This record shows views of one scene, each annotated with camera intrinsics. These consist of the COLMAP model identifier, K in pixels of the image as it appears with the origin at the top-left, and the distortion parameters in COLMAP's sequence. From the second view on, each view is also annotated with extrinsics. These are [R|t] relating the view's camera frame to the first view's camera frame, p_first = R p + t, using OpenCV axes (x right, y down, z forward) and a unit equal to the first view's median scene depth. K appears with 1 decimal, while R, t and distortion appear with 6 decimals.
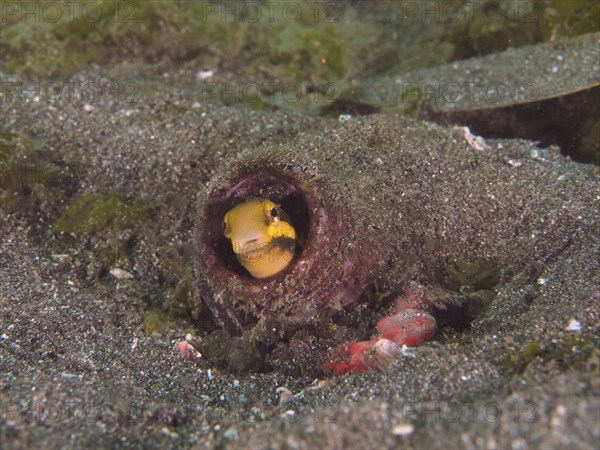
lens RADIAL K [[2253.0, 0, 274.9], [0, 2253.0, 187.6], [0, 0, 1]] dist [0.503098, 0.000000]
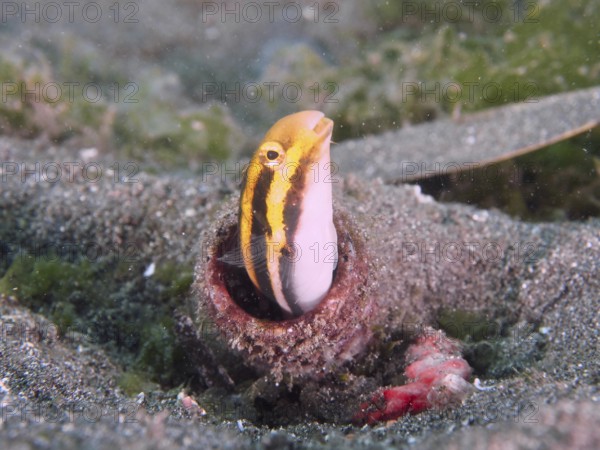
lens RADIAL K [[2006.6, 0, 319.7], [0, 2006.6, 217.0], [0, 0, 1]] dist [0.518911, 0.000000]
pose [[0.968142, 0.002774, 0.250385, -0.182128], [0.020648, 0.995649, -0.090867, 0.067764], [-0.249547, 0.093142, 0.963873, 0.198473]]
